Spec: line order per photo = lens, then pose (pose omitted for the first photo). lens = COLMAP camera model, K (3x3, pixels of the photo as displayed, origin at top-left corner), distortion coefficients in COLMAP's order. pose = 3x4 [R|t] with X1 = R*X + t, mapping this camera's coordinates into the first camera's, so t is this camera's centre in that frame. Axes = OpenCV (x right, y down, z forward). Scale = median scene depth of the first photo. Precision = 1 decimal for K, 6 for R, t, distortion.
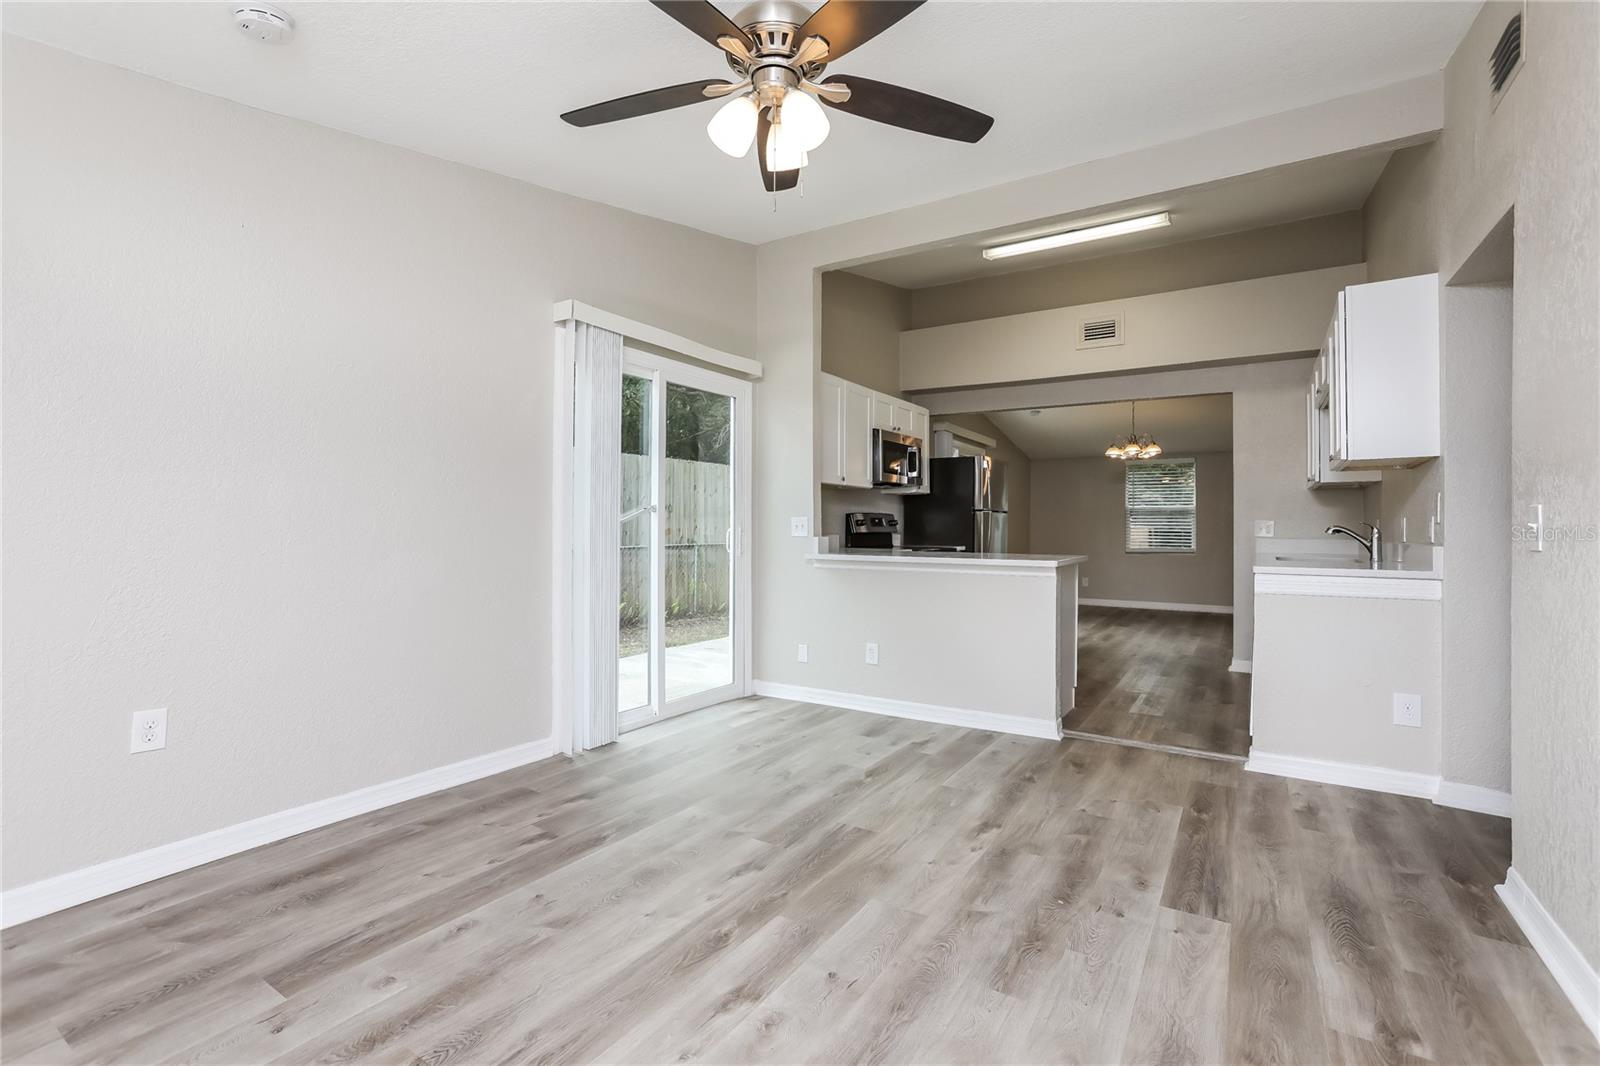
lens RADIAL K [[729.7, 0, 805.6], [0, 729.7, 519.5], [0, 0, 1]] dist [-0.041653, 0.019815]
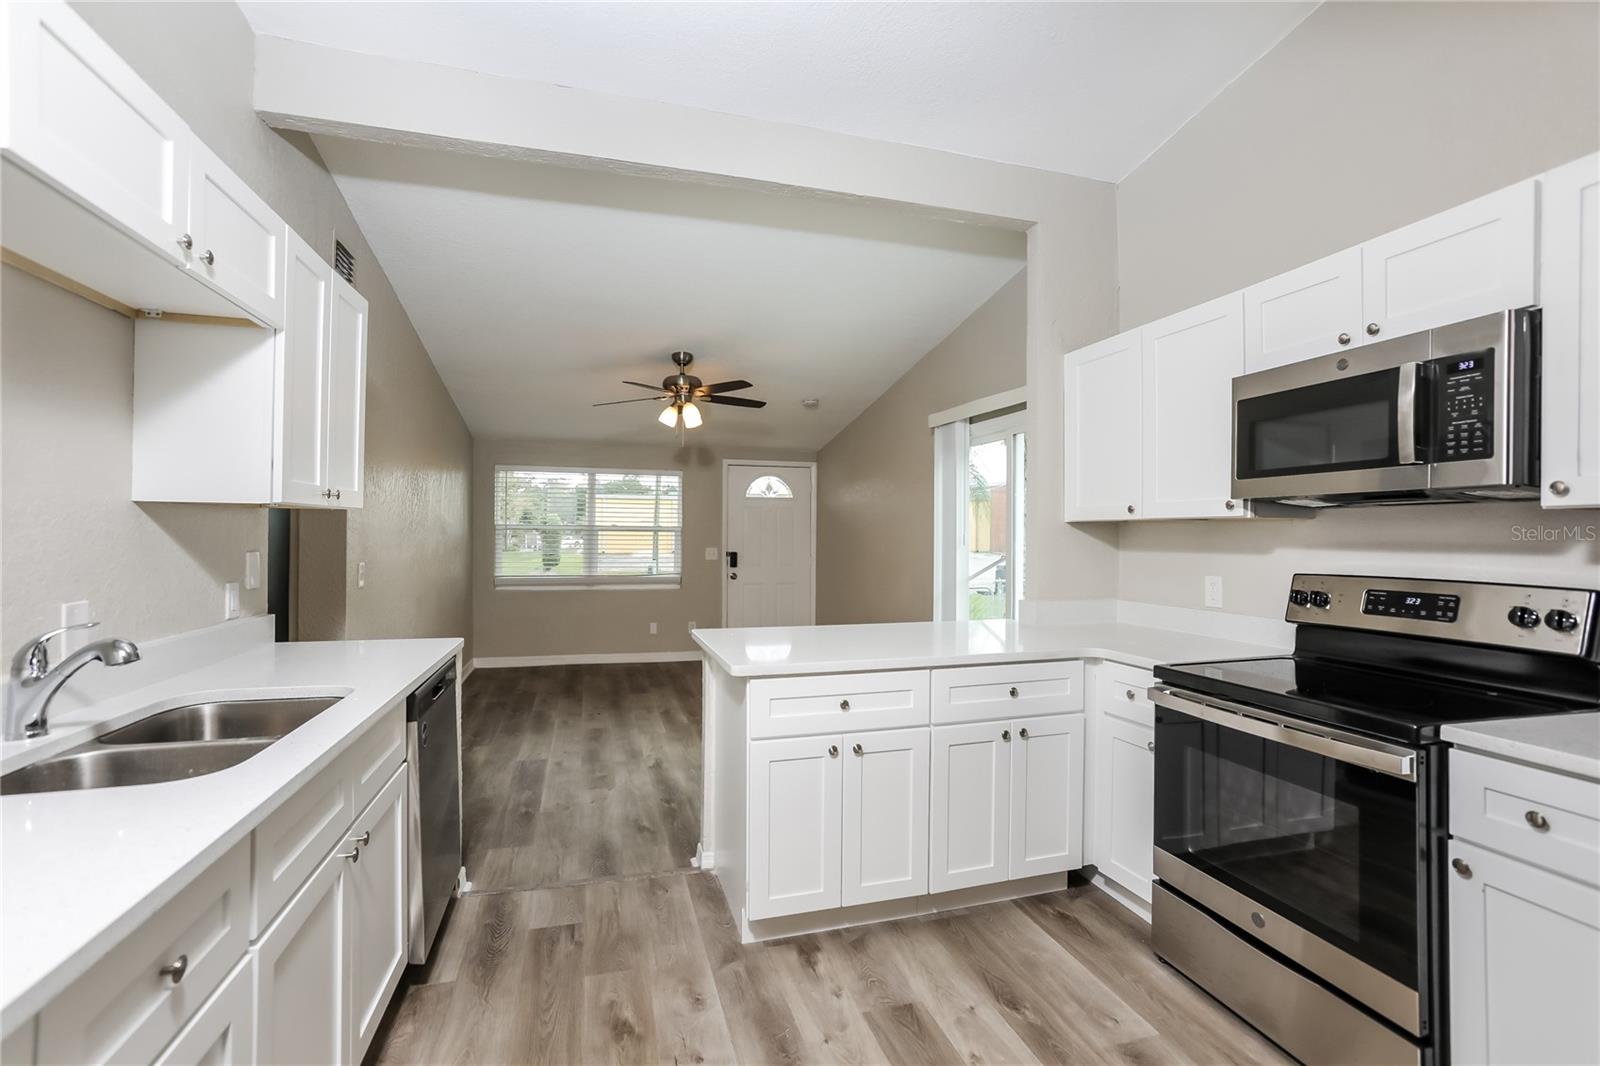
lens RADIAL K [[719.2, 0, 802.5], [0, 719.2, 533.8], [0, 0, 1]] dist [-0.046355, 0.019252]
pose [[-0.662212, -0.010466, -0.749244, 1.583754], [-0.001220, 0.999916, -0.012890, -0.074600], [0.749316, -0.007622, -0.662169, 2.972943]]
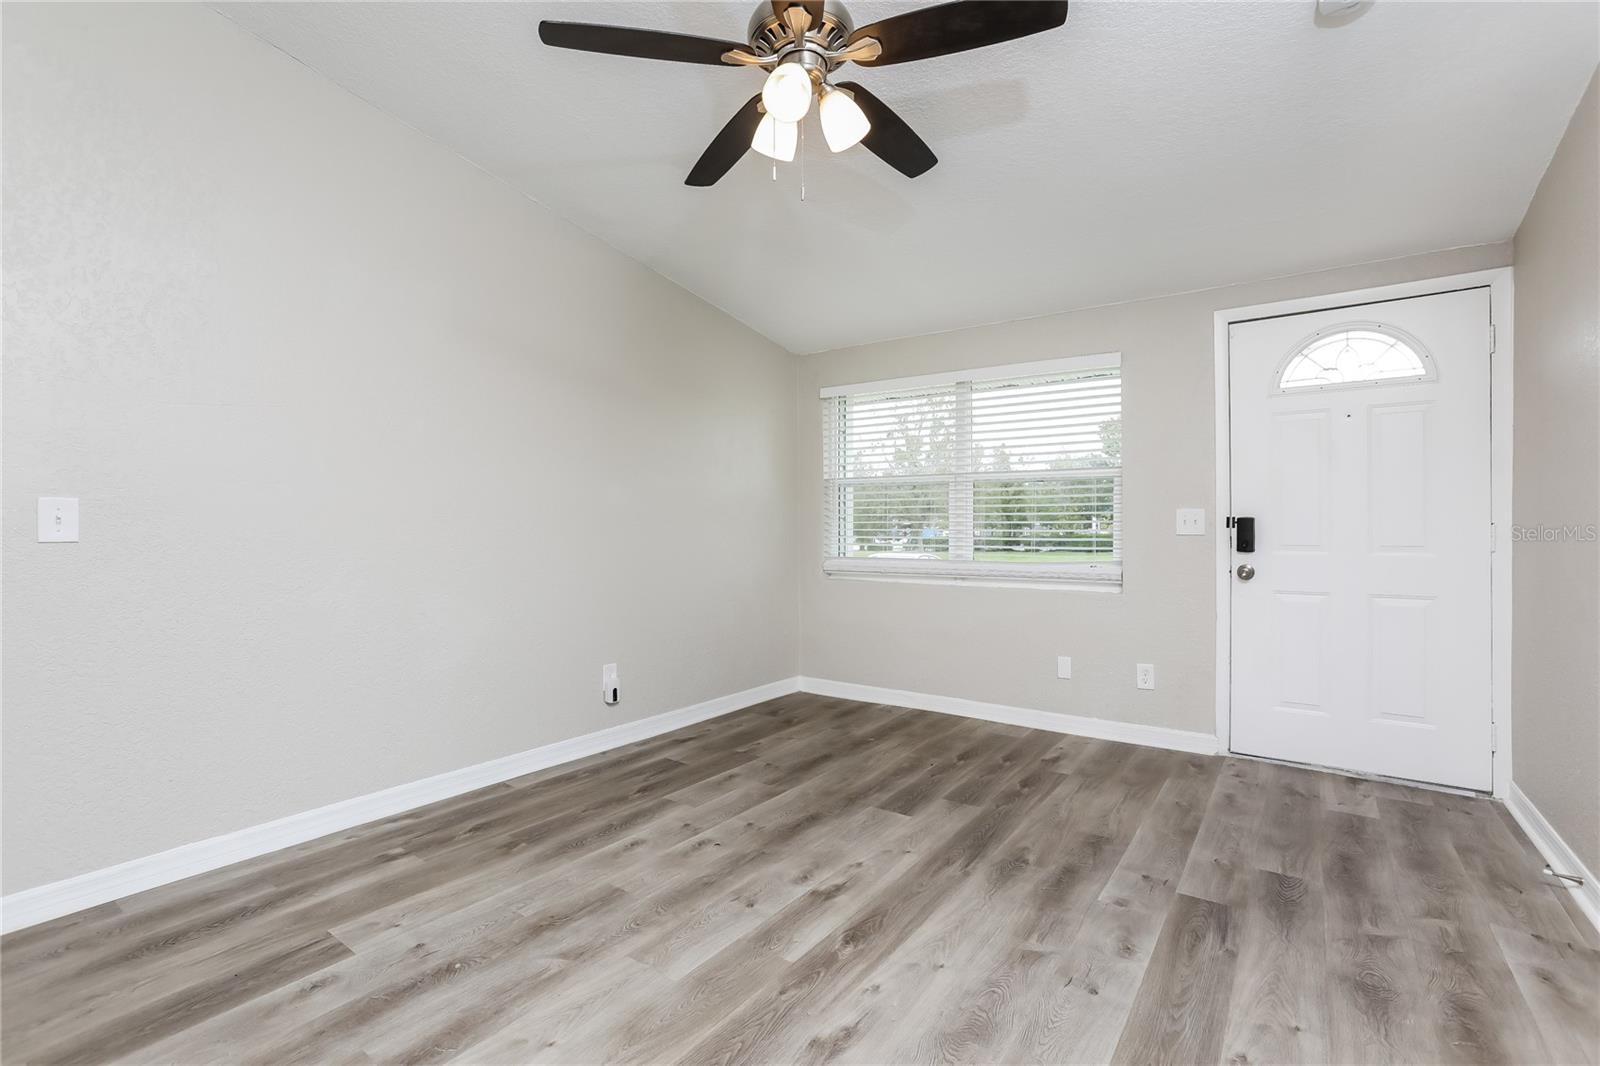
lens RADIAL K [[719.2, 0, 802.5], [0, 719.2, 533.8], [0, 0, 1]] dist [-0.046355, 0.019252]
pose [[-0.998246, -0.008370, 0.058615, -0.096856], [-0.008635, 0.999954, -0.004267, 0.027011], [-0.058576, -0.004765, -0.998272, 1.882558]]
